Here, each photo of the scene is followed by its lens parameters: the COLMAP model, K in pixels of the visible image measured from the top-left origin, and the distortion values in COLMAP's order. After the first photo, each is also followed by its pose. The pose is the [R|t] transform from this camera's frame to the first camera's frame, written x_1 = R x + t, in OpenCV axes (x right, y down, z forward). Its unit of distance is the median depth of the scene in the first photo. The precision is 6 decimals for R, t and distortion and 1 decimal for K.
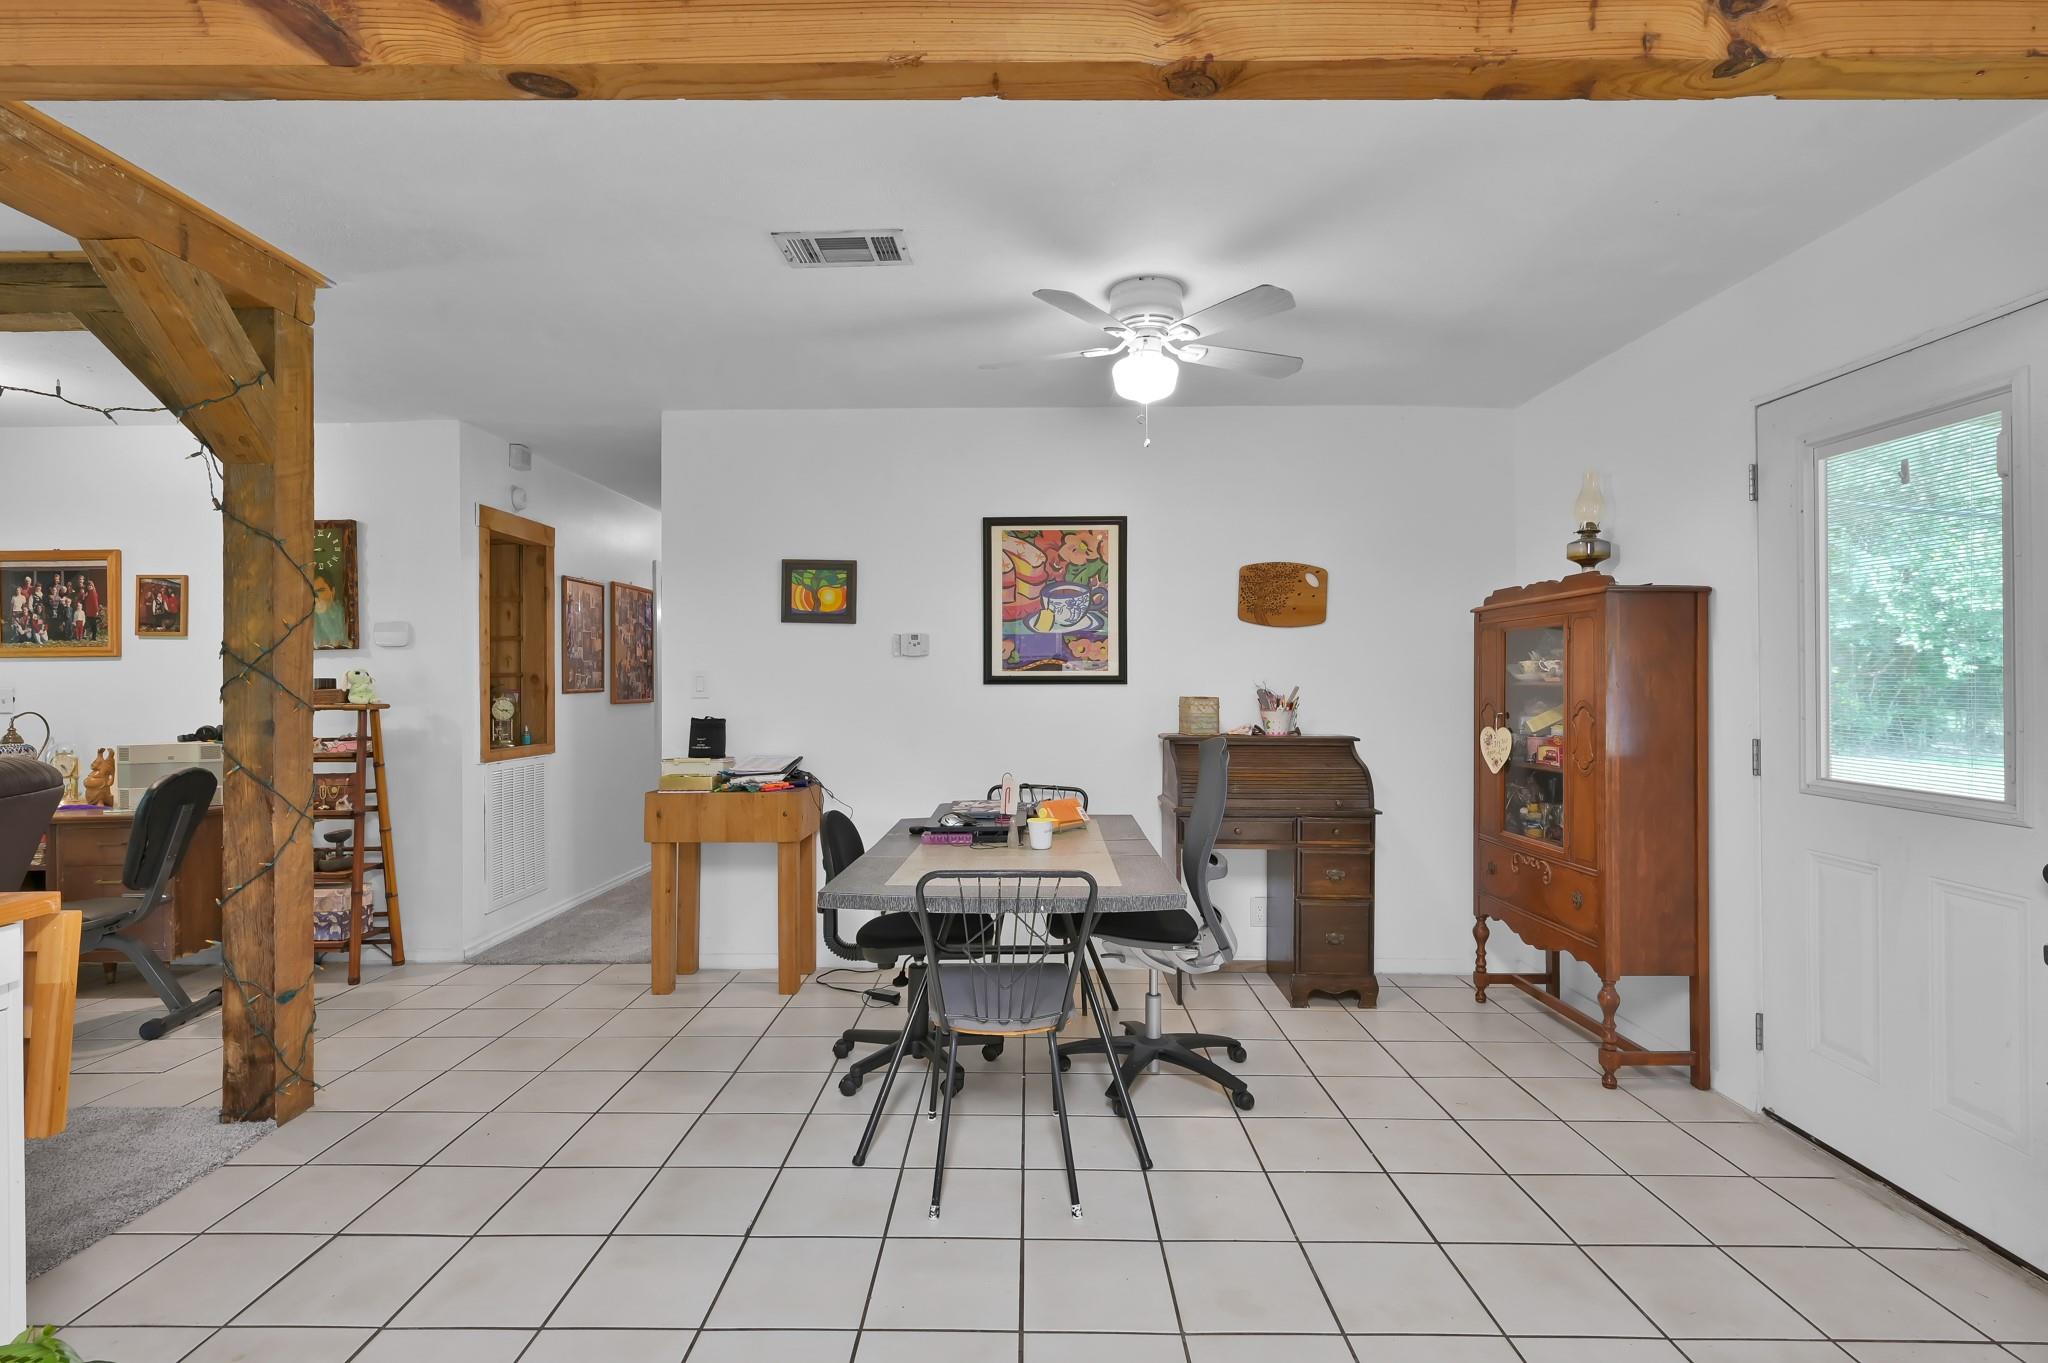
lens RADIAL K [[984.3, 0, 1019.0], [0, 984.3, 683.6], [0, 0, 1]] dist [-0.001774, -0.000398]
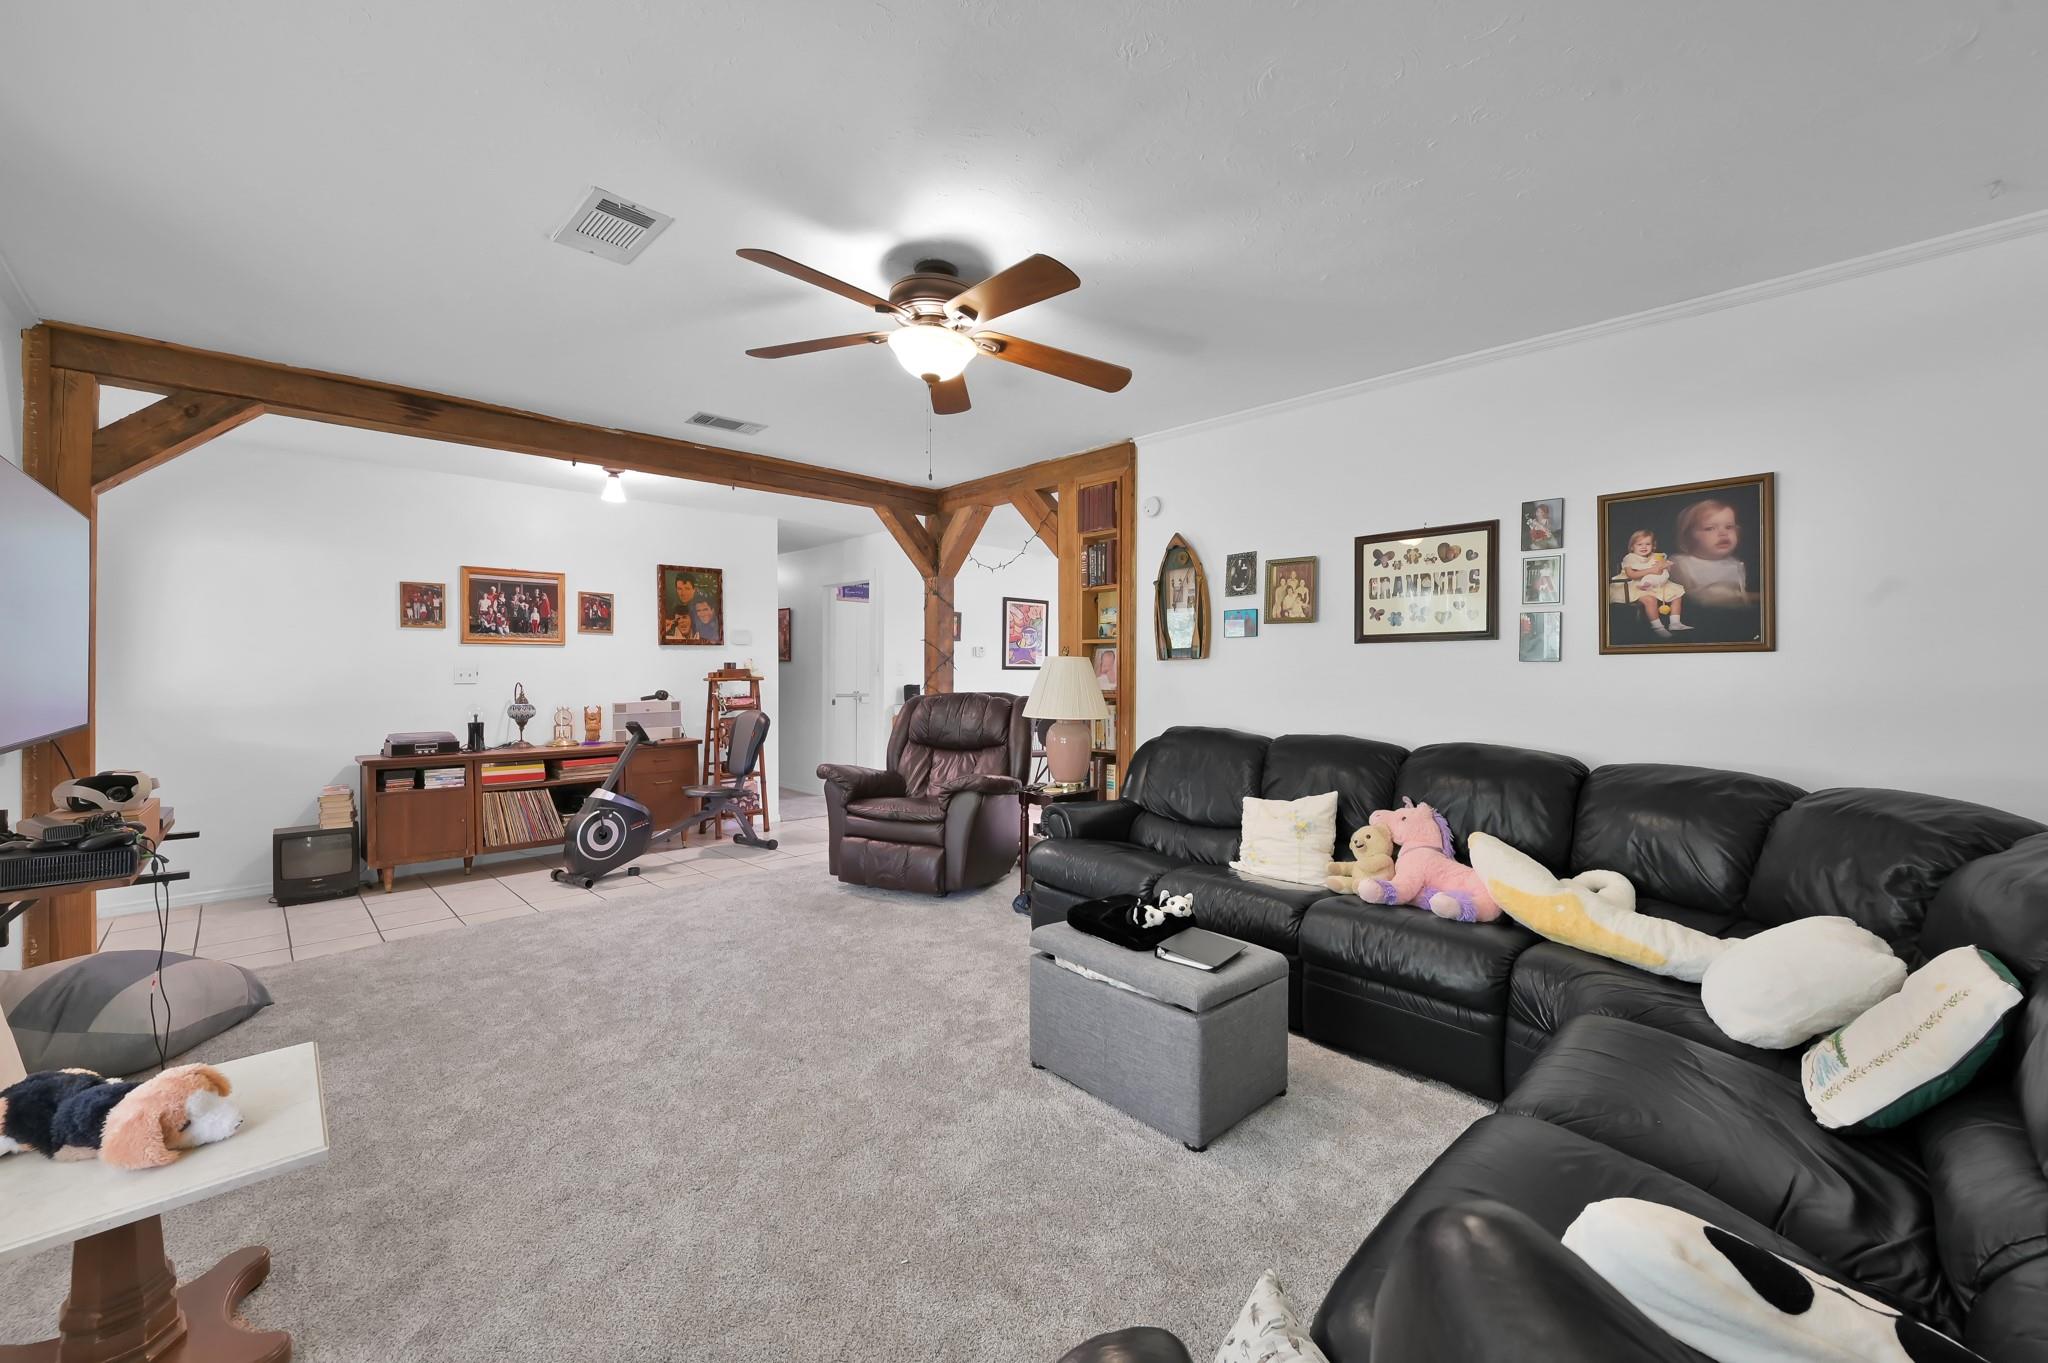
lens RADIAL K [[812.5, 0, 1005.7], [0, 812.5, 671.8], [0, 0, 1]] dist [-0.000058, -0.000094]
pose [[0.723300, 0.008406, 0.690482, -1.282273], [-0.009416, 0.999953, -0.002311, 0.009132], [-0.690469, -0.004830, 0.723345, -0.351698]]
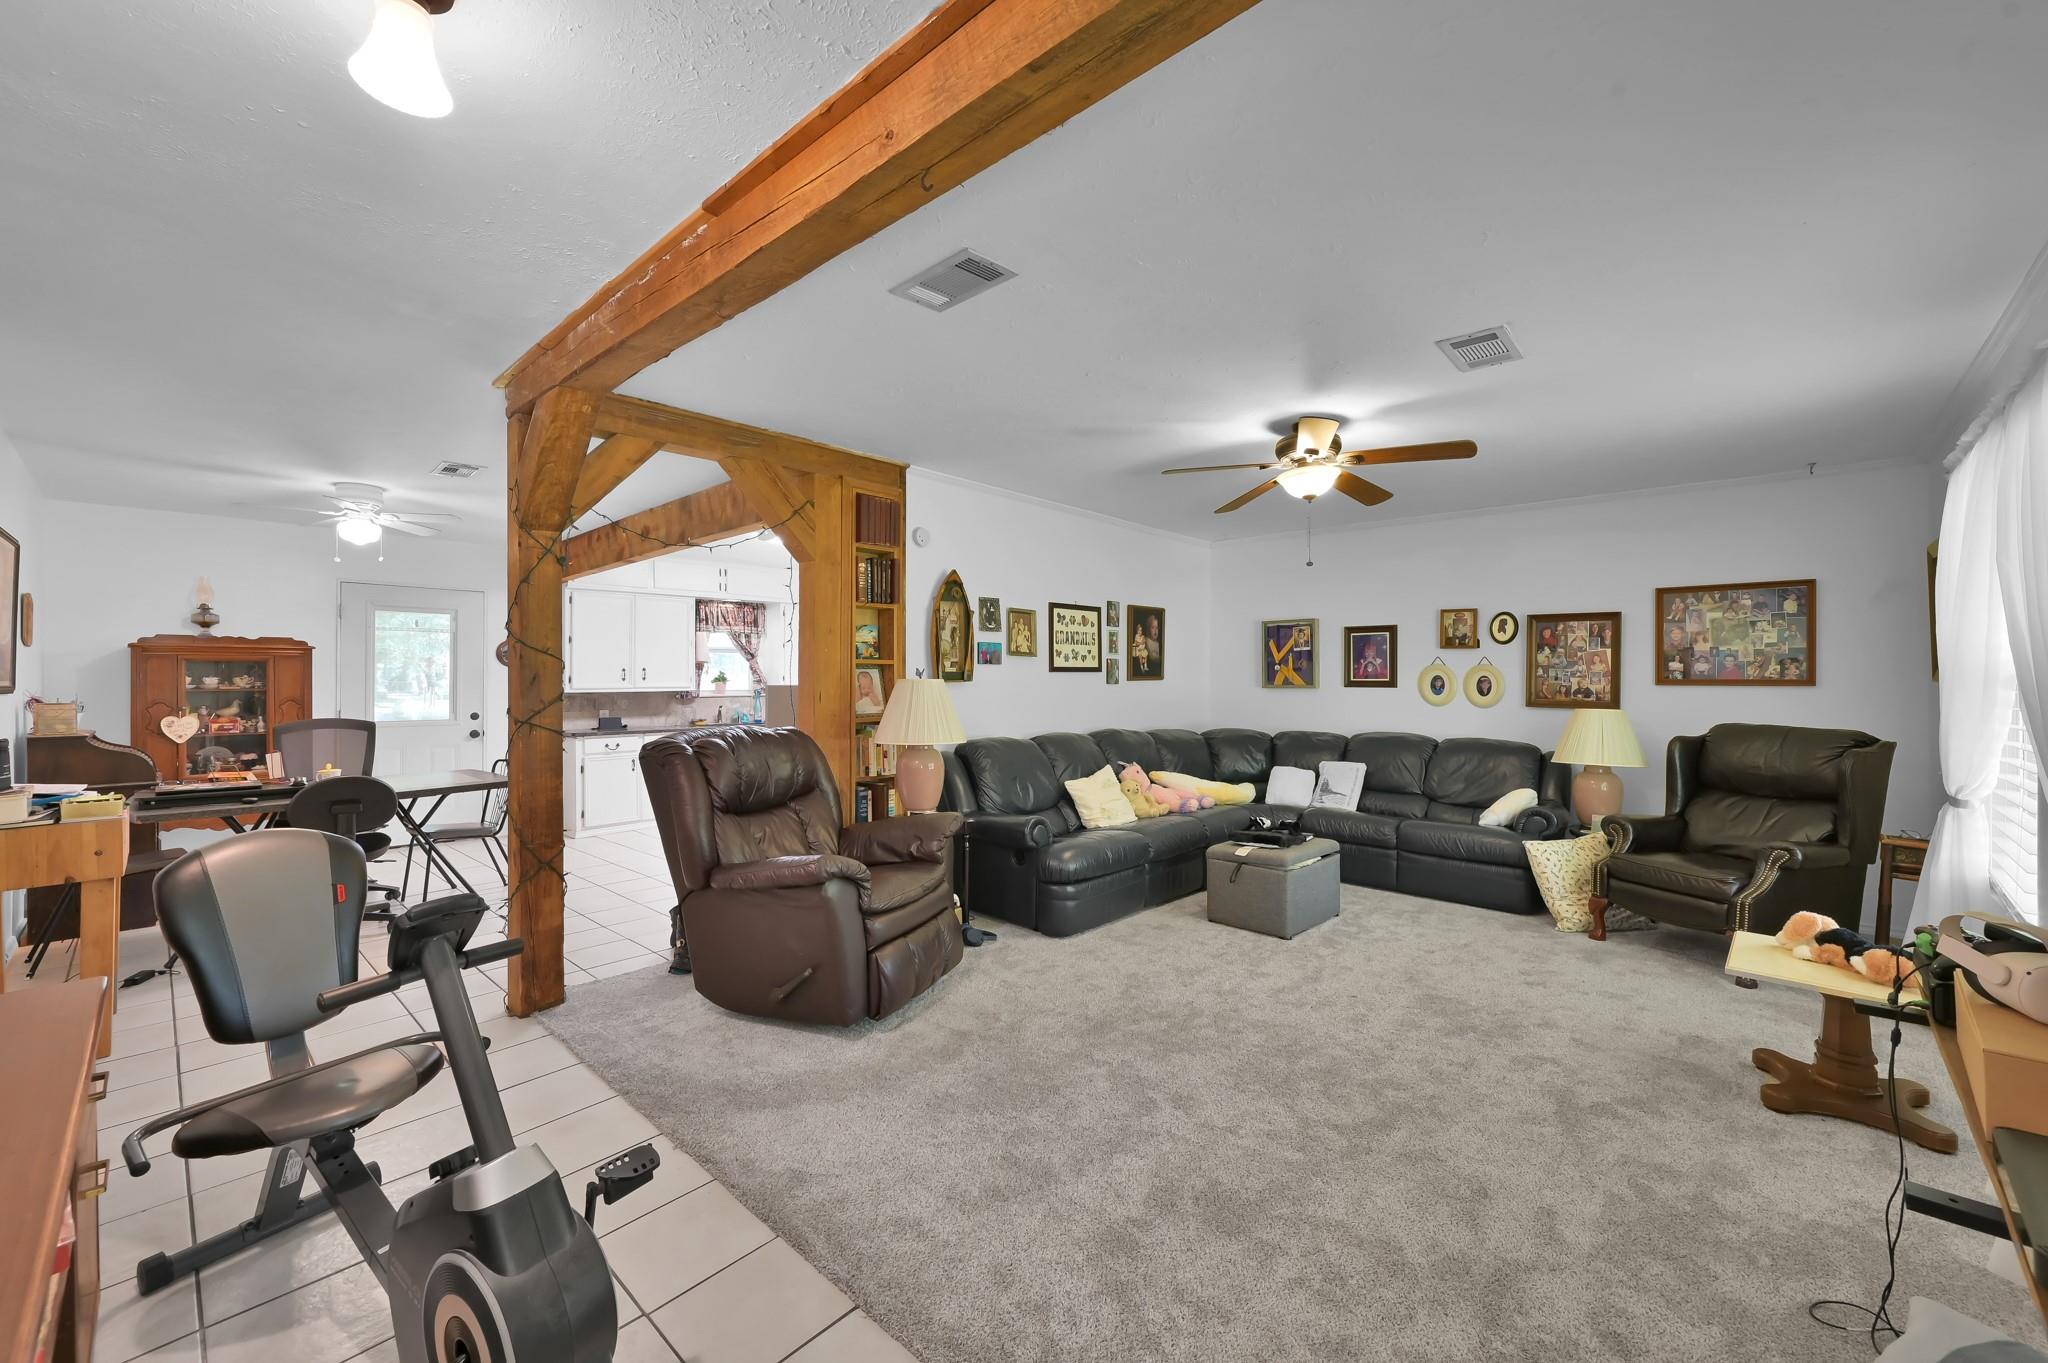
lens RADIAL K [[812.5, 0, 1019.7], [0, 812.5, 681.8], [0, 0, 1]] dist [-0.000058, -0.000094]
pose [[-0.737610, 0.004192, 0.675213, -1.270282], [0.003504, 0.999991, -0.002382, -0.005996], [-0.675217, 0.000609, -0.737619, 0.872592]]
